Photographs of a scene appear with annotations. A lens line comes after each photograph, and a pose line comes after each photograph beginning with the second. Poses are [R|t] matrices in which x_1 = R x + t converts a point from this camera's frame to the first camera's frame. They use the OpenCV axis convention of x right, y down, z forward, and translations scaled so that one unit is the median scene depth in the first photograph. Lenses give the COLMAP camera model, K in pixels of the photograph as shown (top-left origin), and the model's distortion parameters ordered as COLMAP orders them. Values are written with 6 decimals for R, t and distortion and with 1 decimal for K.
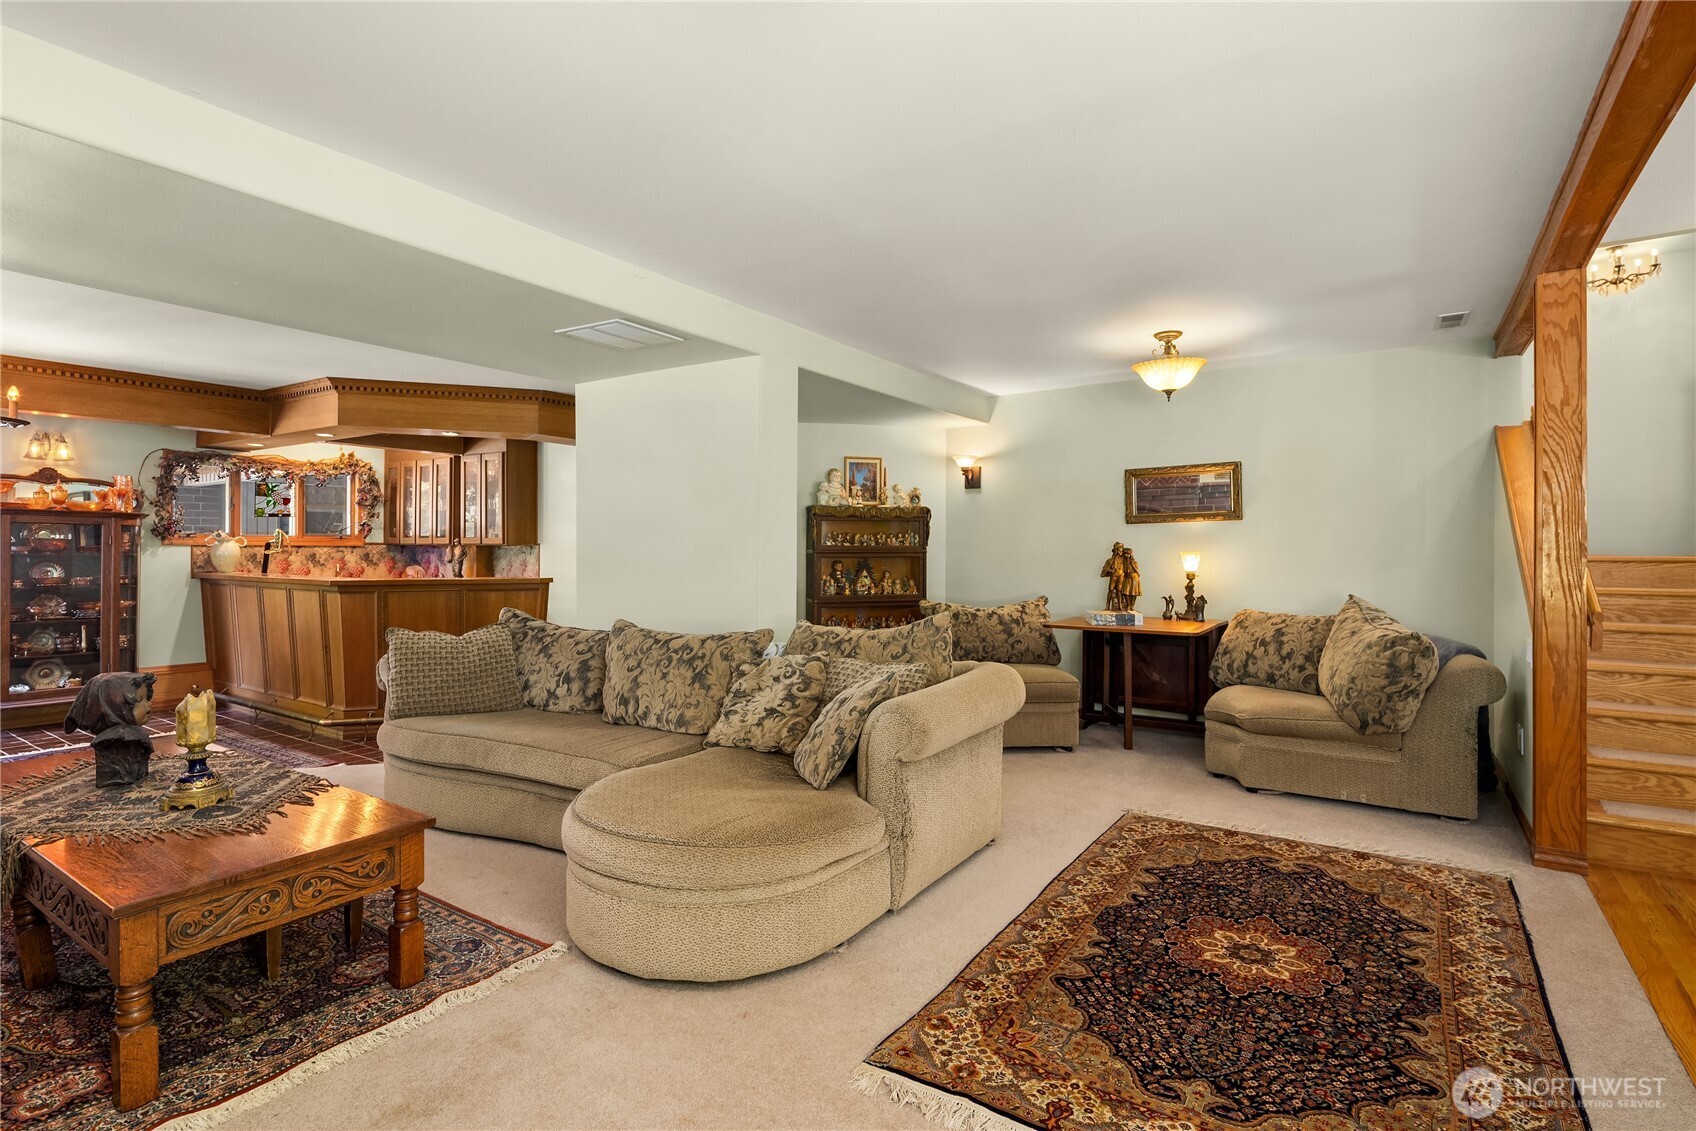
lens RADIAL K [[827.4, 0, 853.4], [0, 827.4, 550.3], [0, 0, 1]] dist [0.011788, -0.010507]
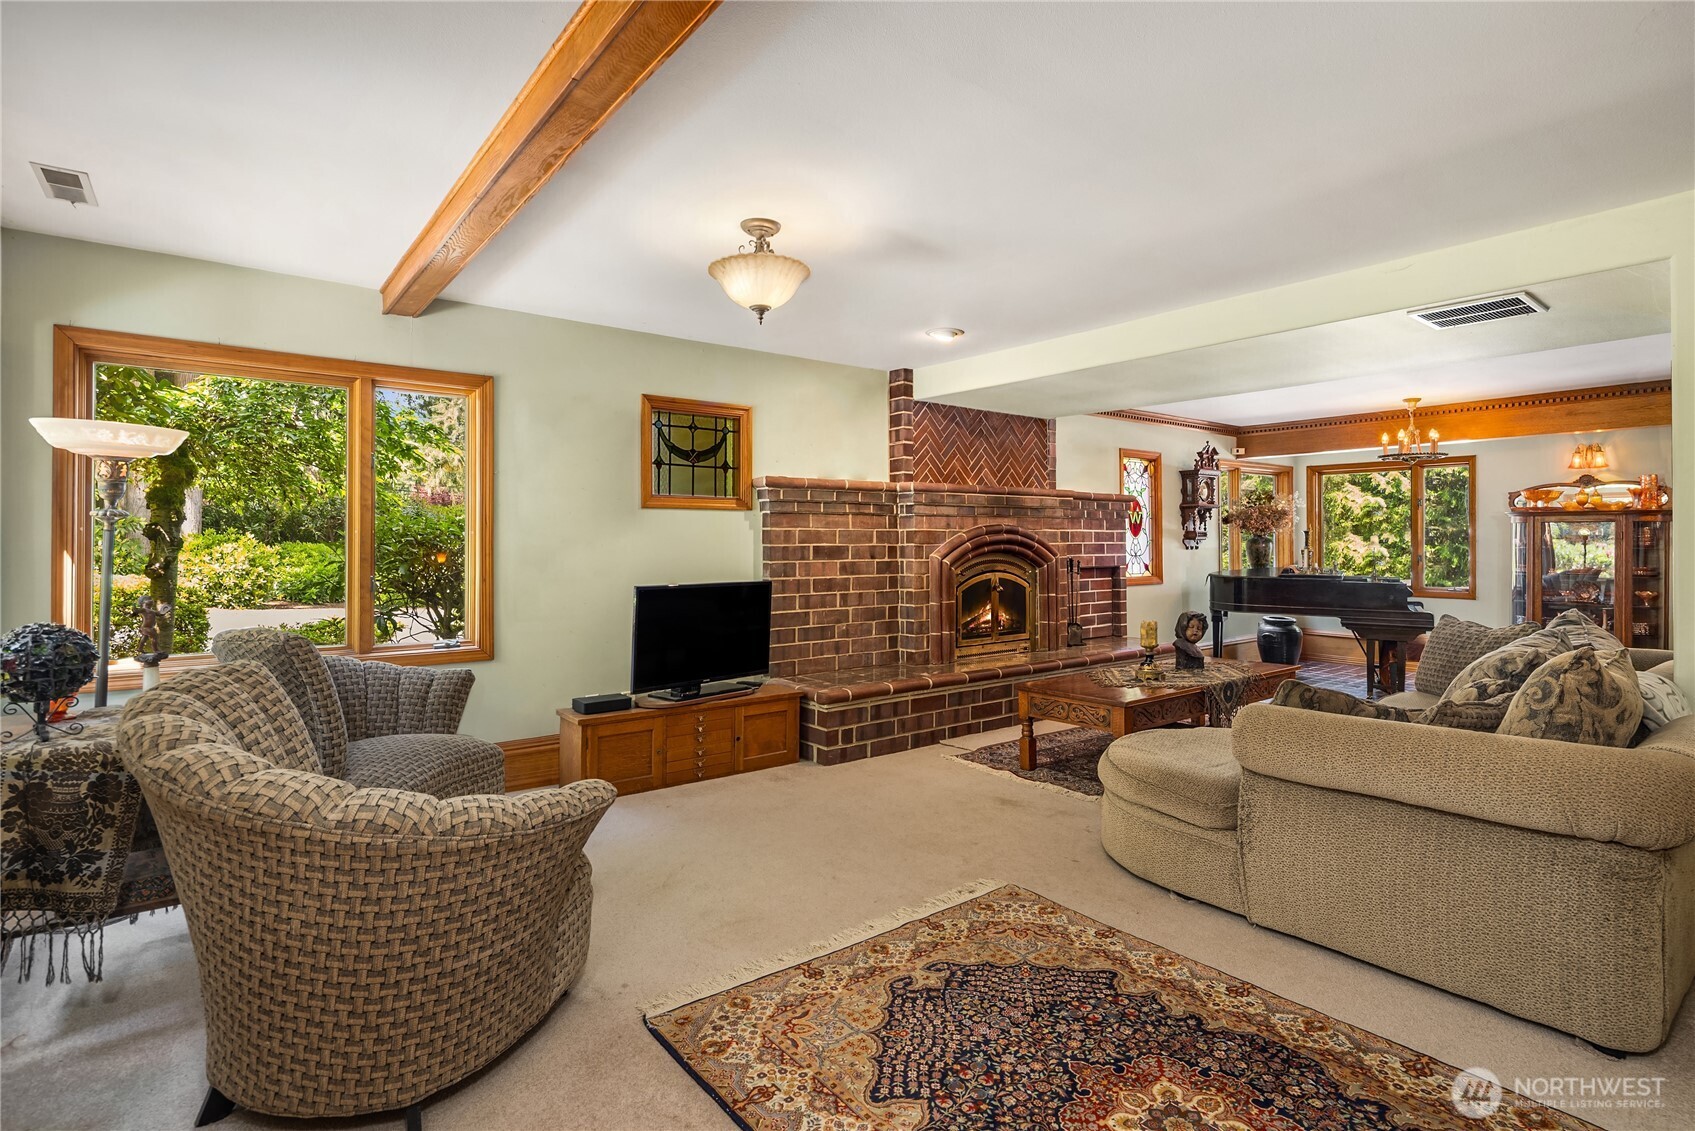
lens RADIAL K [[831.8, 0, 852.4], [0, 831.8, 546.5], [0, 0, 1]] dist [-0.002002, -0.001433]
pose [[-0.314852, 0.003368, -0.949135, 0.496424], [-0.000810, 0.999992, 0.003817, -0.000609], [0.949140, 0.001971, -0.314847, 0.389319]]
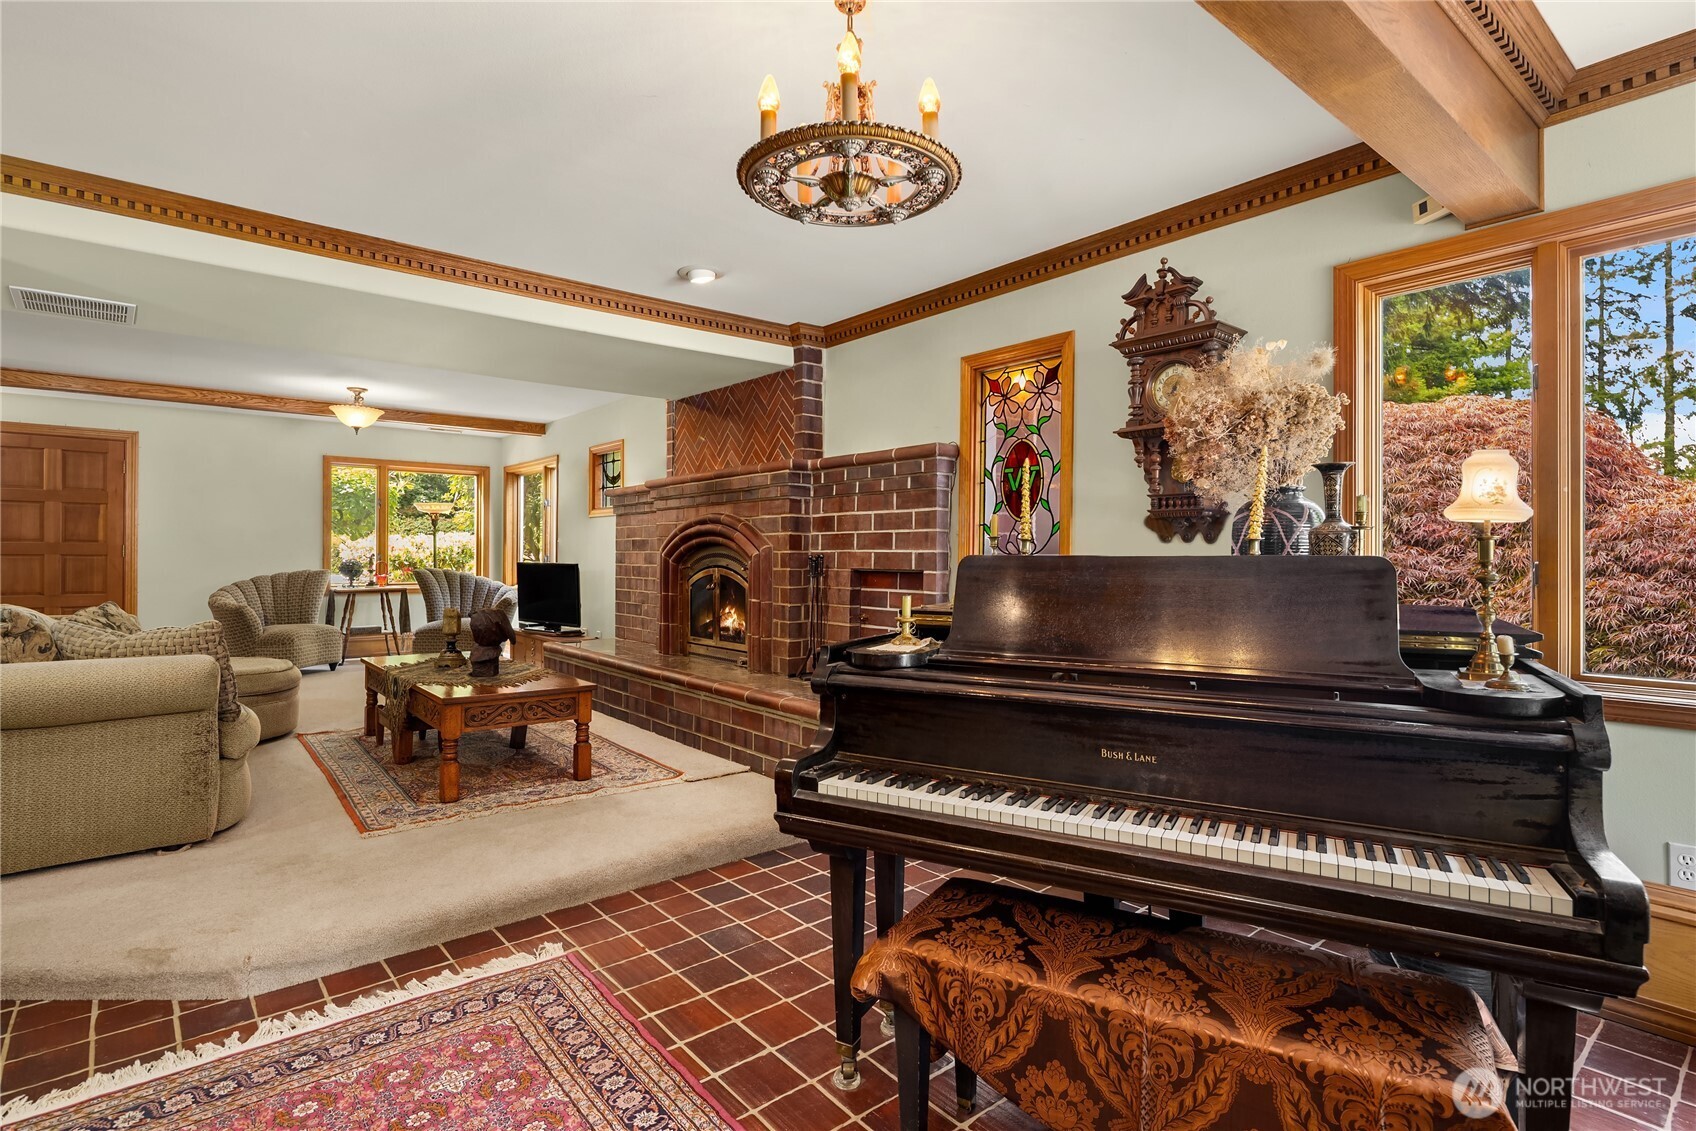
lens RADIAL K [[827.4, 0, 853.4], [0, 827.4, 550.3], [0, 0, 1]] dist [0.011788, -0.010507]
pose [[-0.959604, -0.006781, 0.281273, -0.893216], [-0.008130, 0.999960, -0.003628, 0.017666], [-0.281237, -0.005768, -0.959621, 1.041636]]
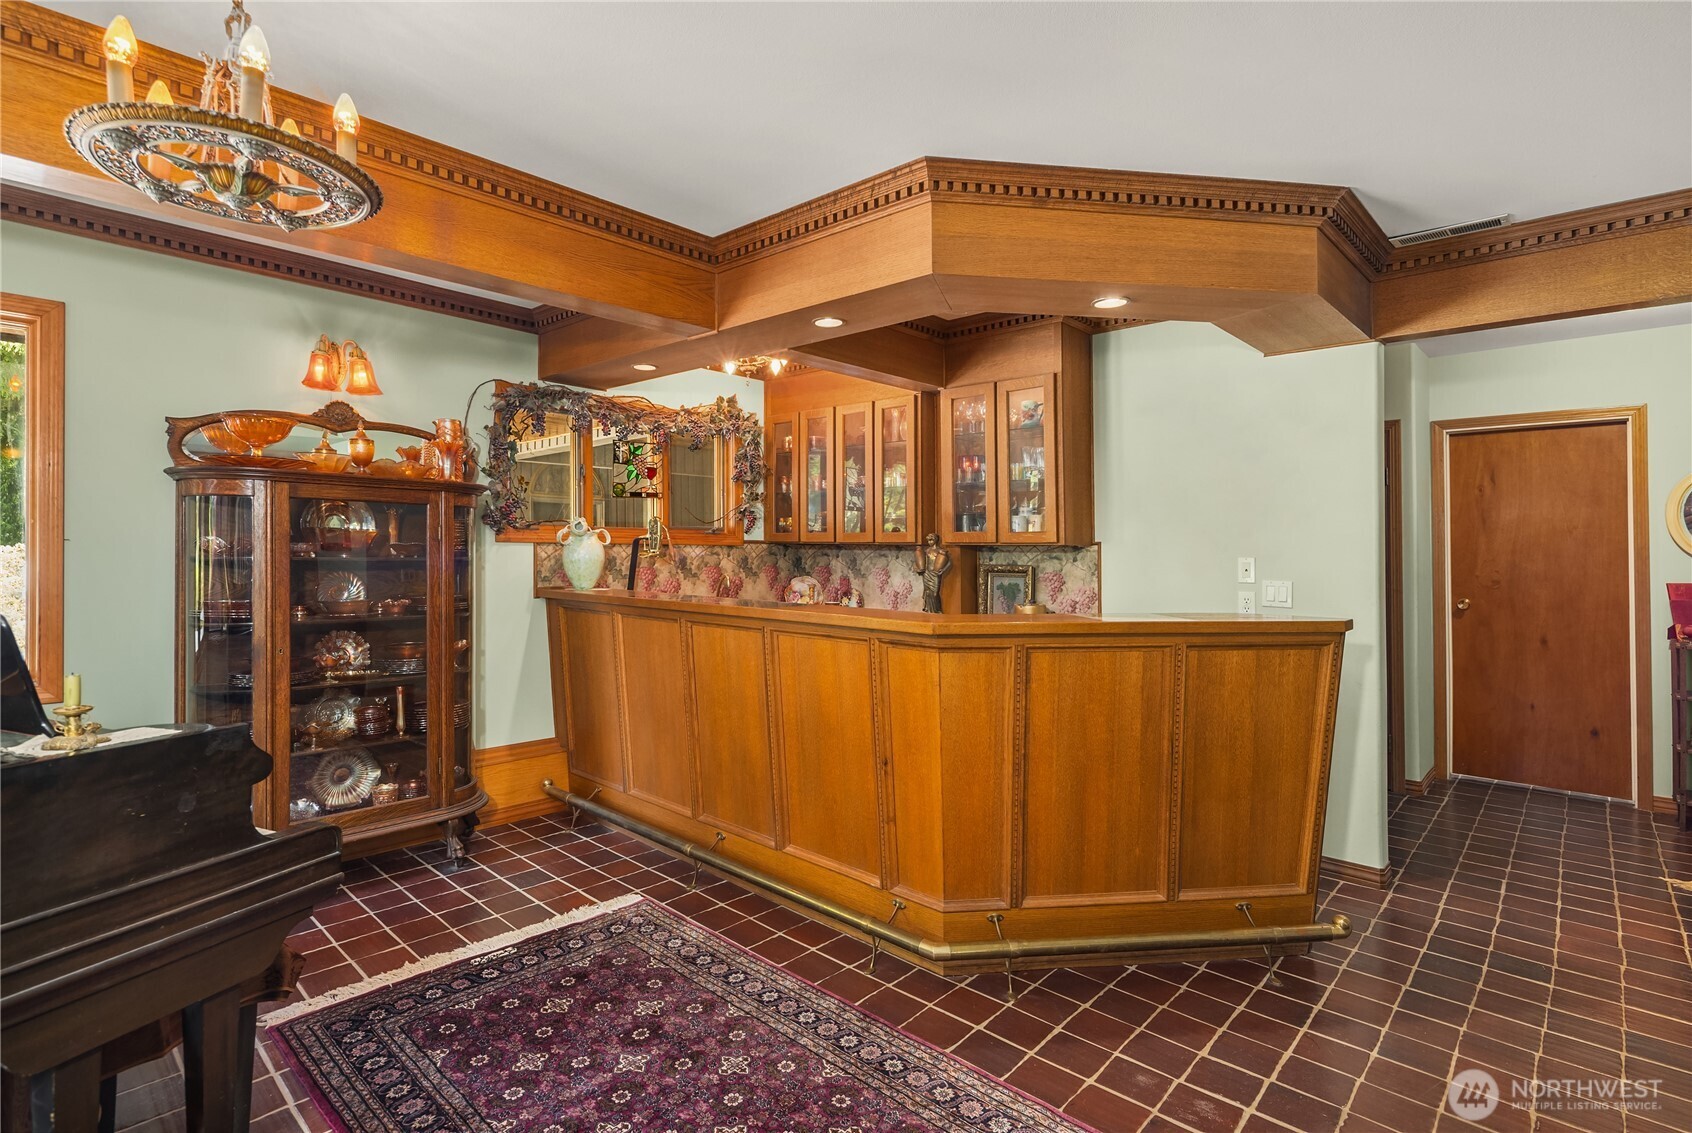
lens RADIAL K [[837.6, 0, 821.0], [0, 837.6, 565.0], [0, 0, 1]] dist [-0.000915, -0.000333]
pose [[0.983785, 0.008657, -0.179141, -0.564475], [-0.005867, 0.999853, 0.016098, -0.000918], [0.179254, -0.014786, 0.983692, 0.513811]]
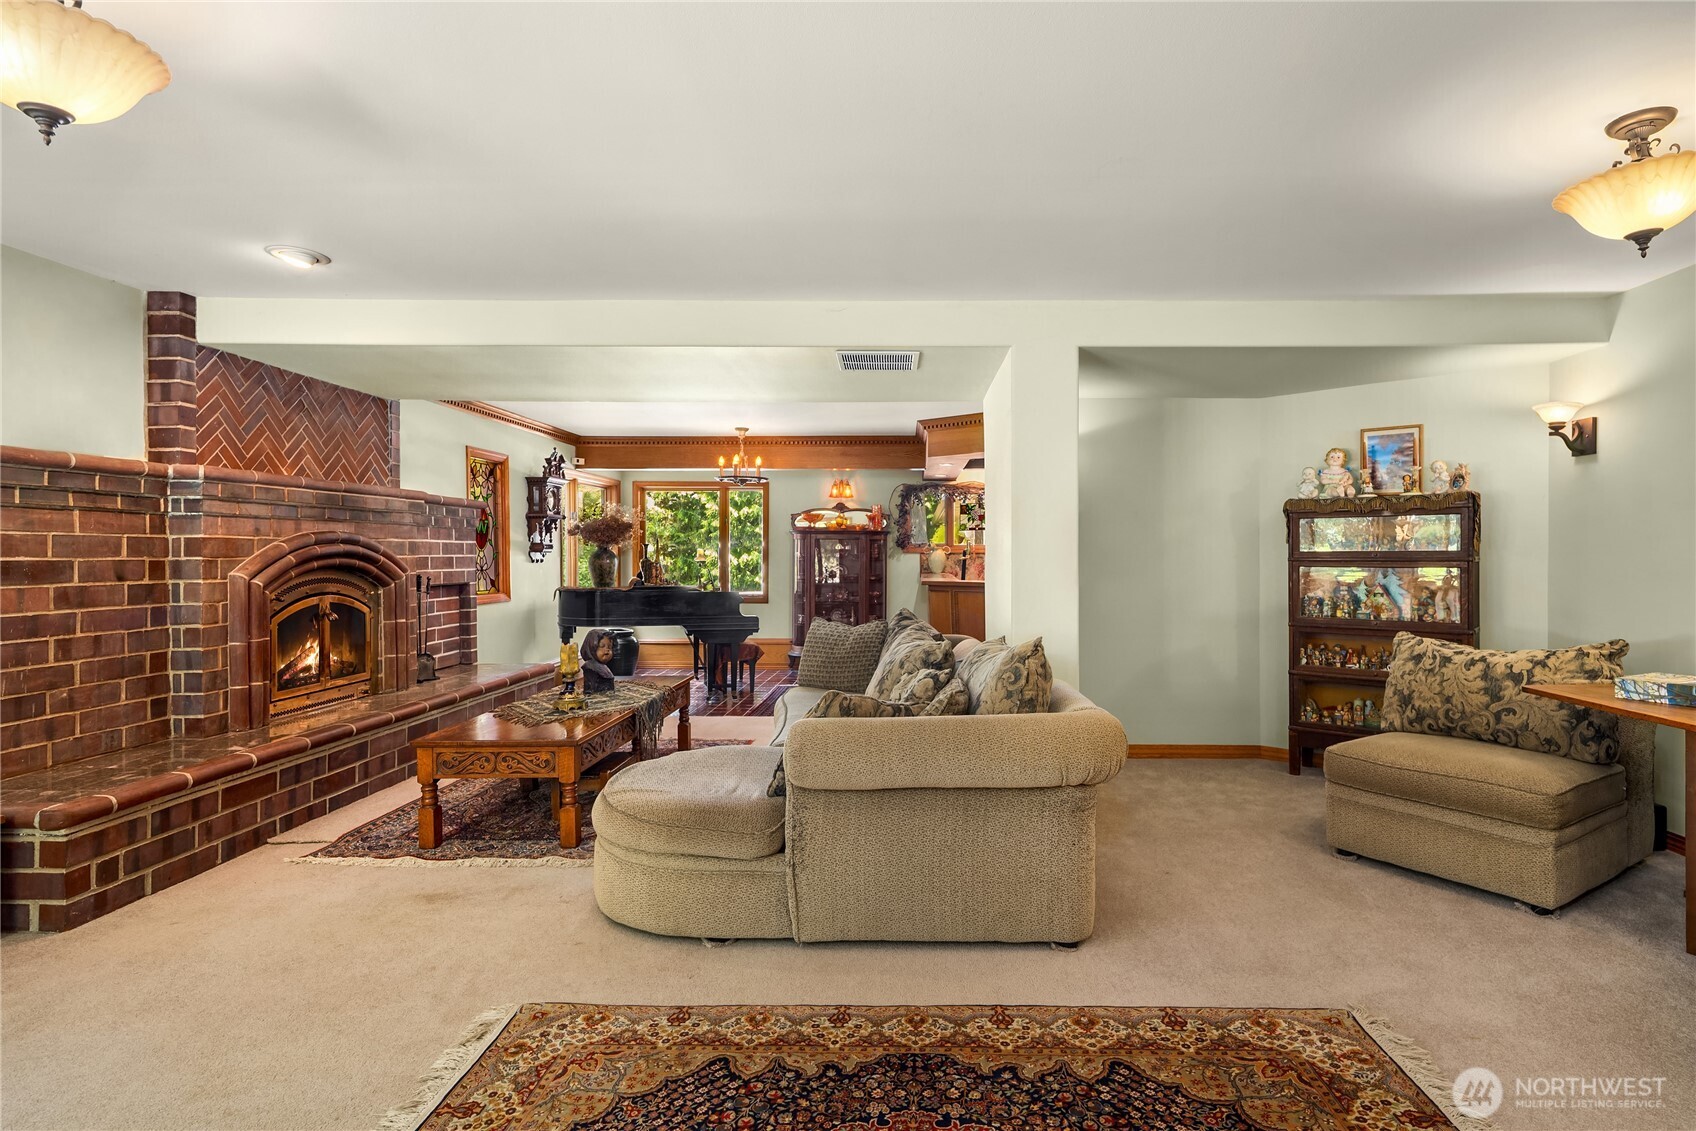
lens RADIAL K [[847.2, 0, 902.3], [0, 847.2, 563.1], [0, 0, 1]] dist [0.001647, -0.002133]
pose [[0.539213, 0.006850, -0.842141, 0.413549], [-0.000028, 0.999967, 0.008115, -0.000909], [0.842169, -0.004353, 0.539196, 0.263175]]
